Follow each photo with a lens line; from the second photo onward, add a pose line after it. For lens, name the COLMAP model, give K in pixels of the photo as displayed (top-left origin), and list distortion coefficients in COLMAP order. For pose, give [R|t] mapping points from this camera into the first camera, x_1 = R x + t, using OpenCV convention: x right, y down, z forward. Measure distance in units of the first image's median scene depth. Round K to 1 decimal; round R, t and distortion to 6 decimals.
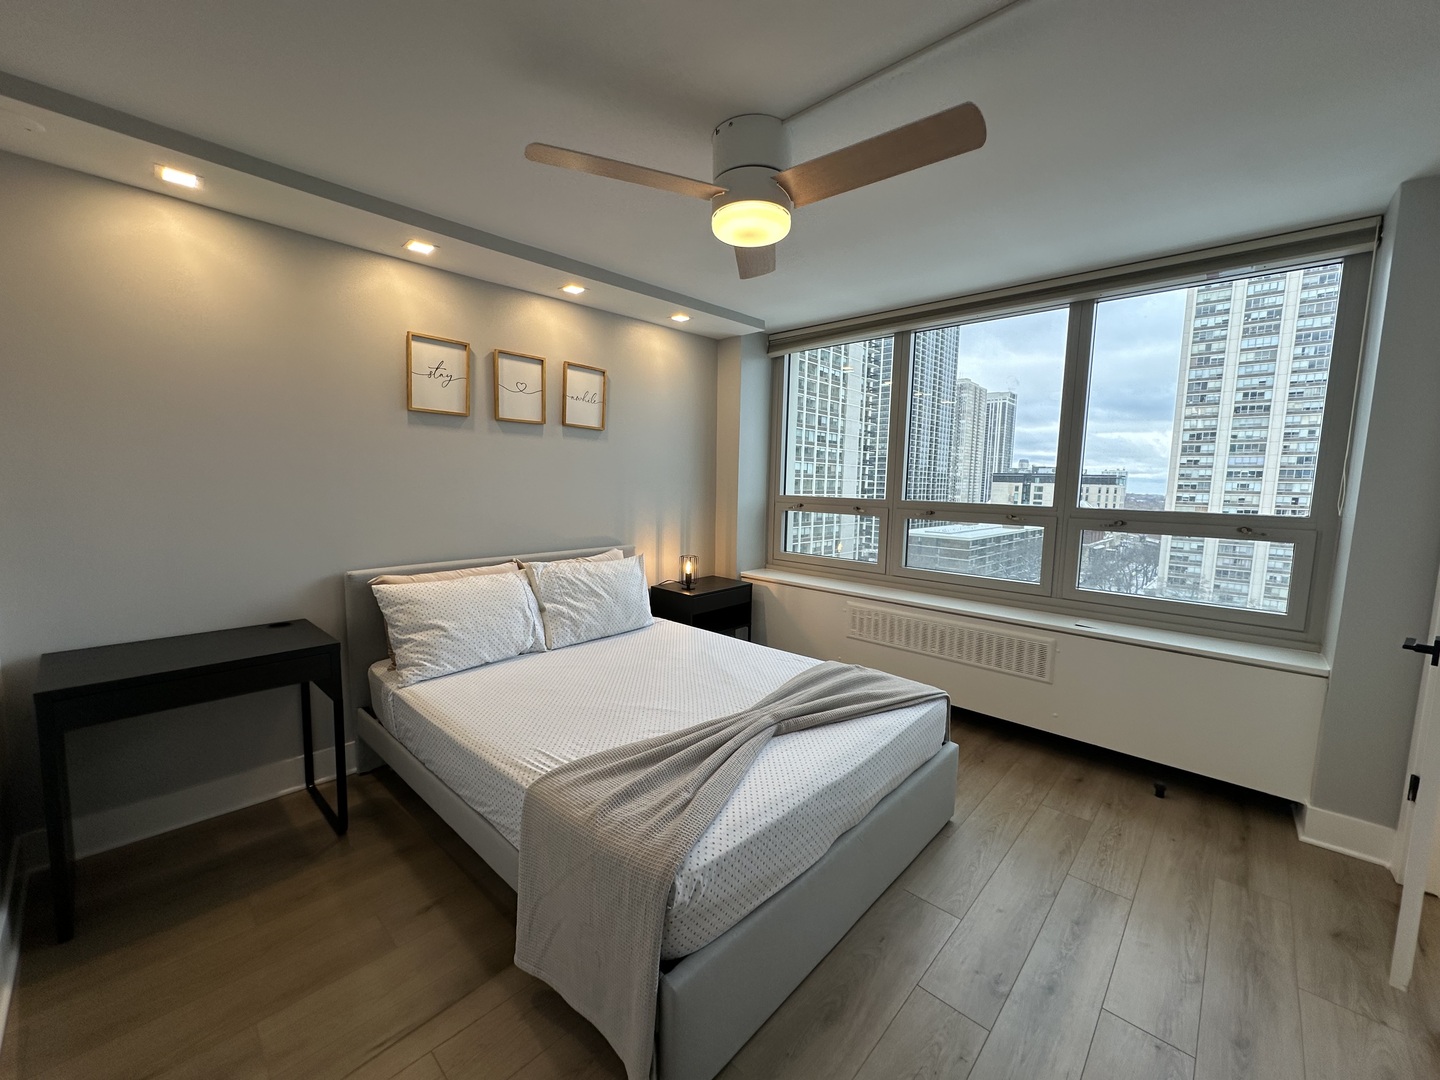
lens RADIAL K [[580.0, 0, 720.0], [0, 580.0, 540.0], [0, 0, 1]] dist [-0.000895, 0.000243]
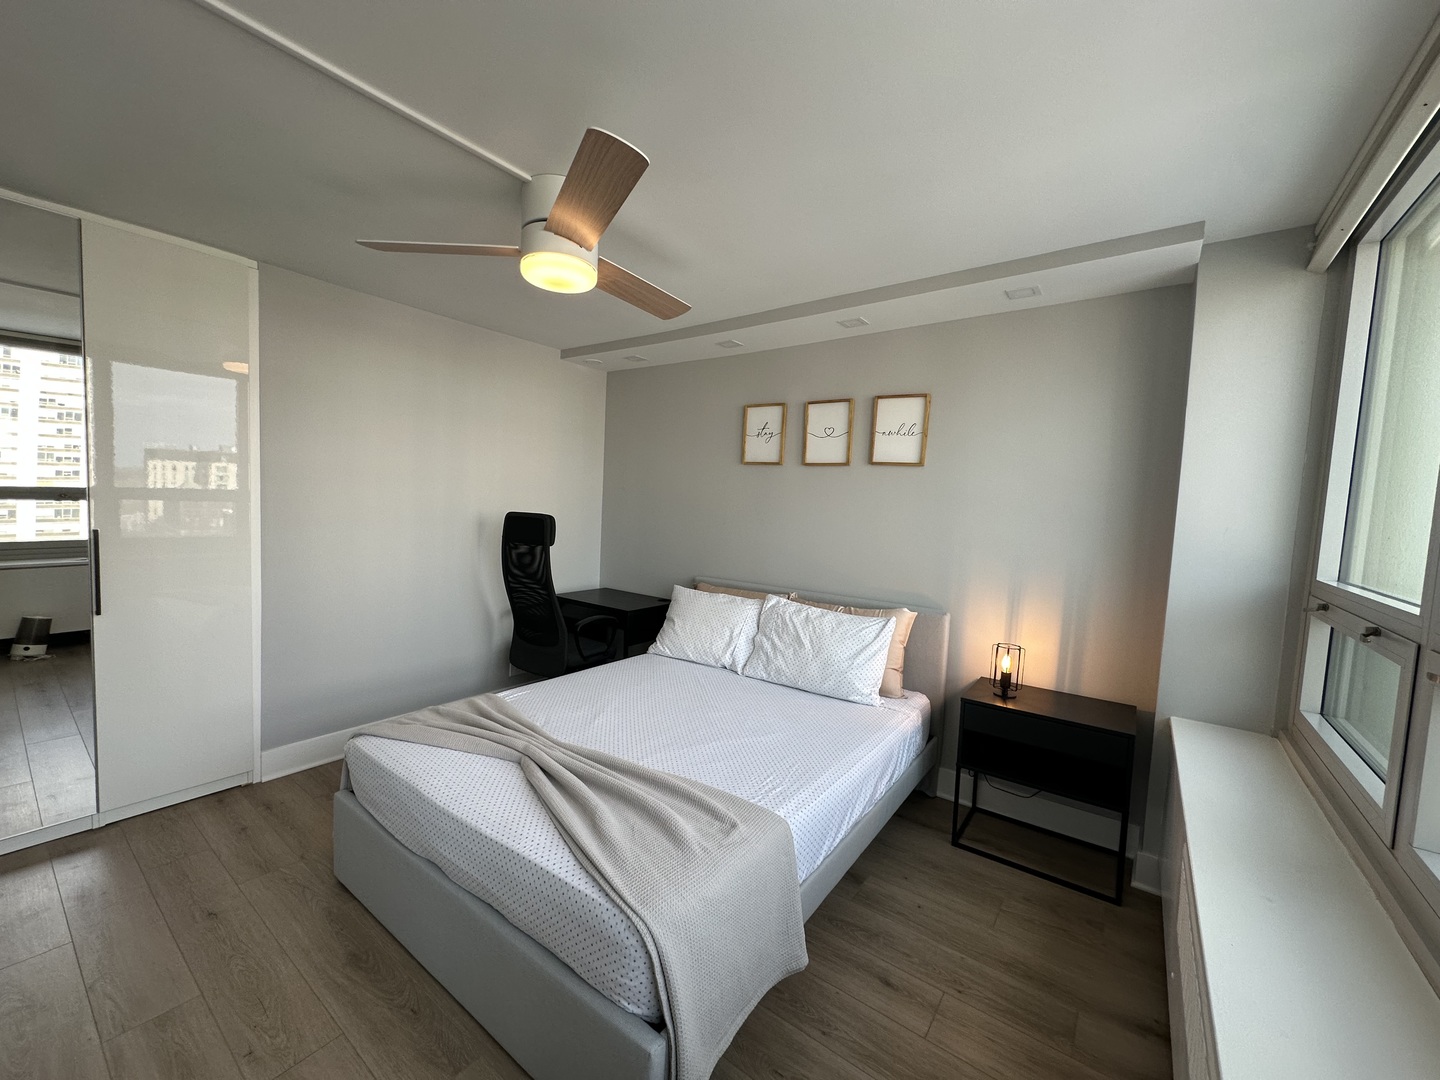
lens RADIAL K [[570.7, 0, 726.1], [0, 570.7, 557.7], [0, 0, 1]] dist [-0.063571, 0.000030]
pose [[0.134803, 0.057907, -0.989179, 0.901316], [-0.165372, 0.985604, 0.035162, -0.068082], [0.976975, 0.158843, 0.142438, 1.012949]]
